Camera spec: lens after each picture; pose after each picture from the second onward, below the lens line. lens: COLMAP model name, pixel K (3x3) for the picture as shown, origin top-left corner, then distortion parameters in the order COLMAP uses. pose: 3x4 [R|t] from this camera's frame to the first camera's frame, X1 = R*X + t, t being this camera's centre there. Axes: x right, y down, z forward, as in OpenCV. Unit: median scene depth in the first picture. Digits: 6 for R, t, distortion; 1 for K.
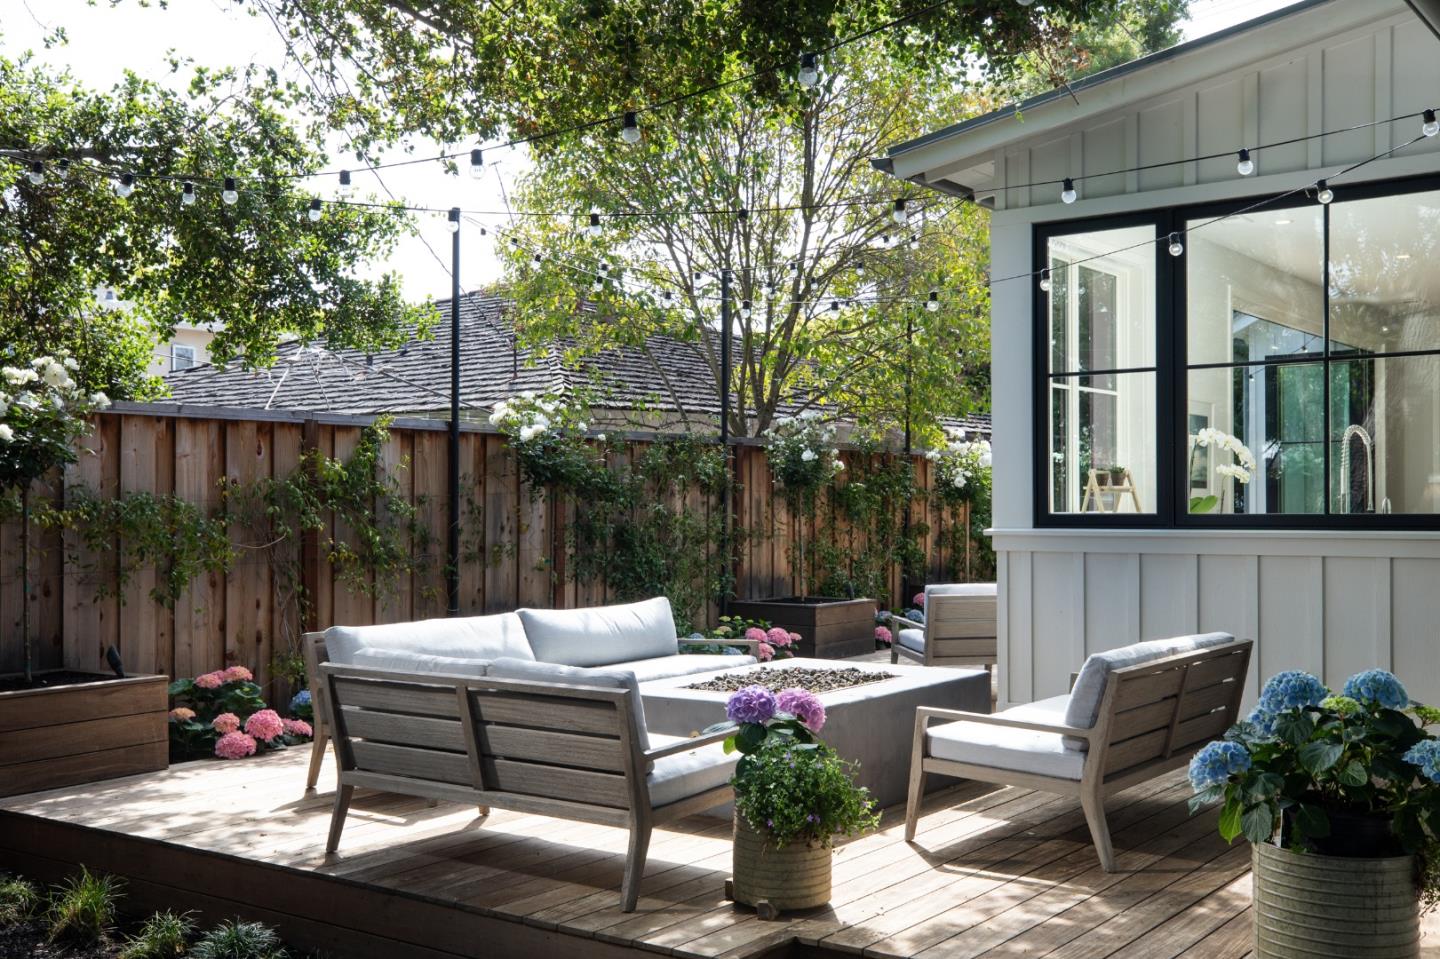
lens RADIAL K [[1499.3, 0, 721.8], [0, 1499.3, 497.9], [0, 0, 1]] dist [0.054506, 0.018533]
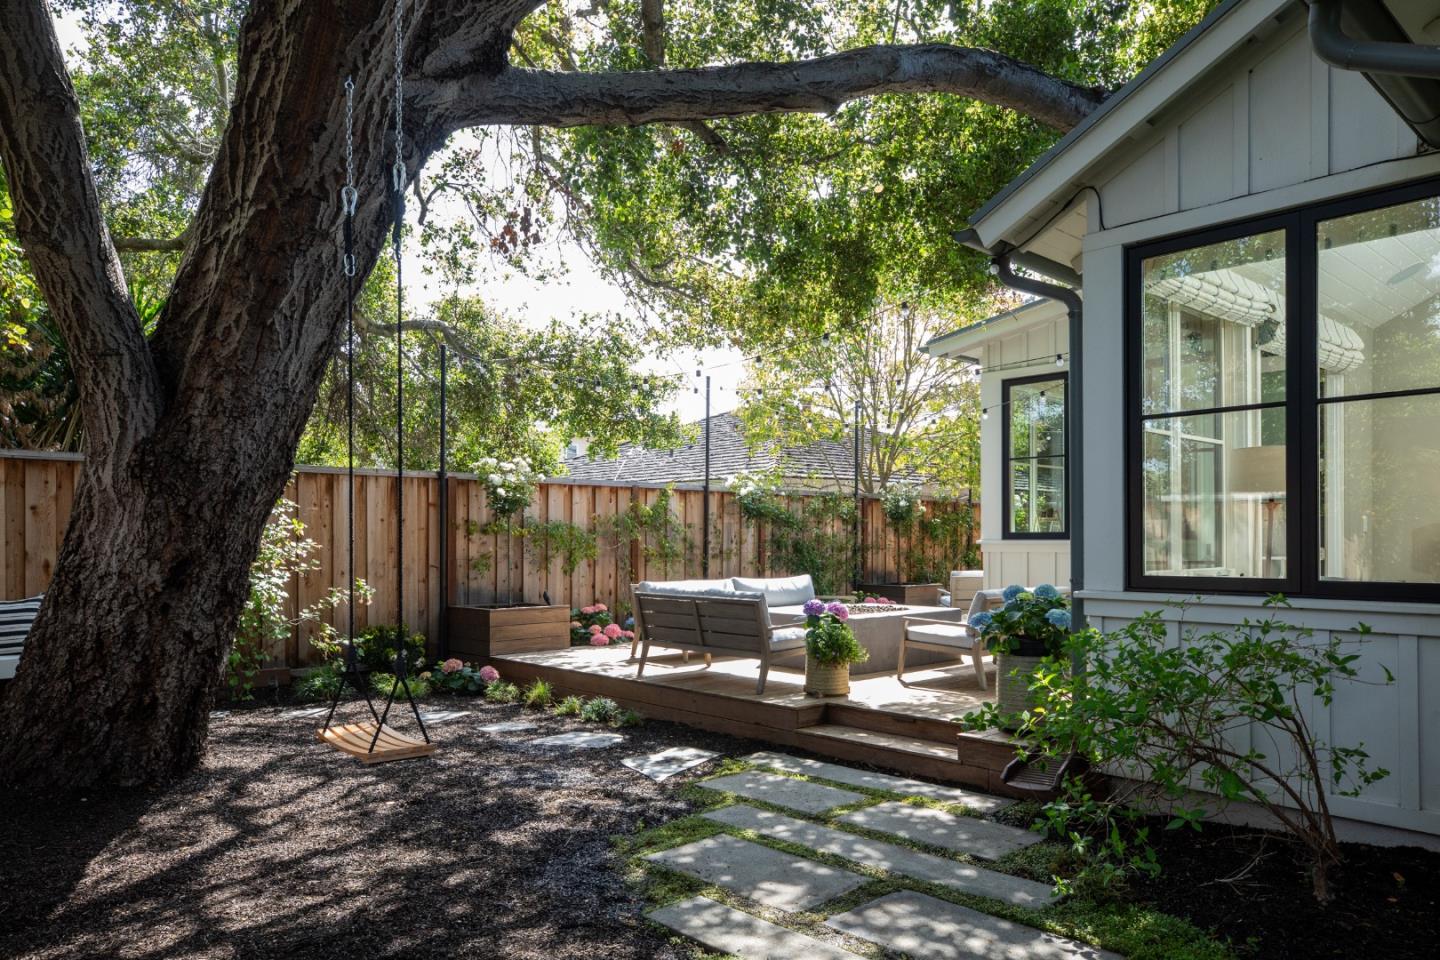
lens RADIAL K [[975.3, 0, 720.3], [0, 975.3, 536.3], [0, 0, 1]] dist [0.004905, 0.001351]
pose [[0.982298, 0.003550, -0.187291, 0.081180], [-0.003238, 0.999993, 0.001970, 0.013031], [0.187297, -0.001328, 0.982302, -0.253424]]
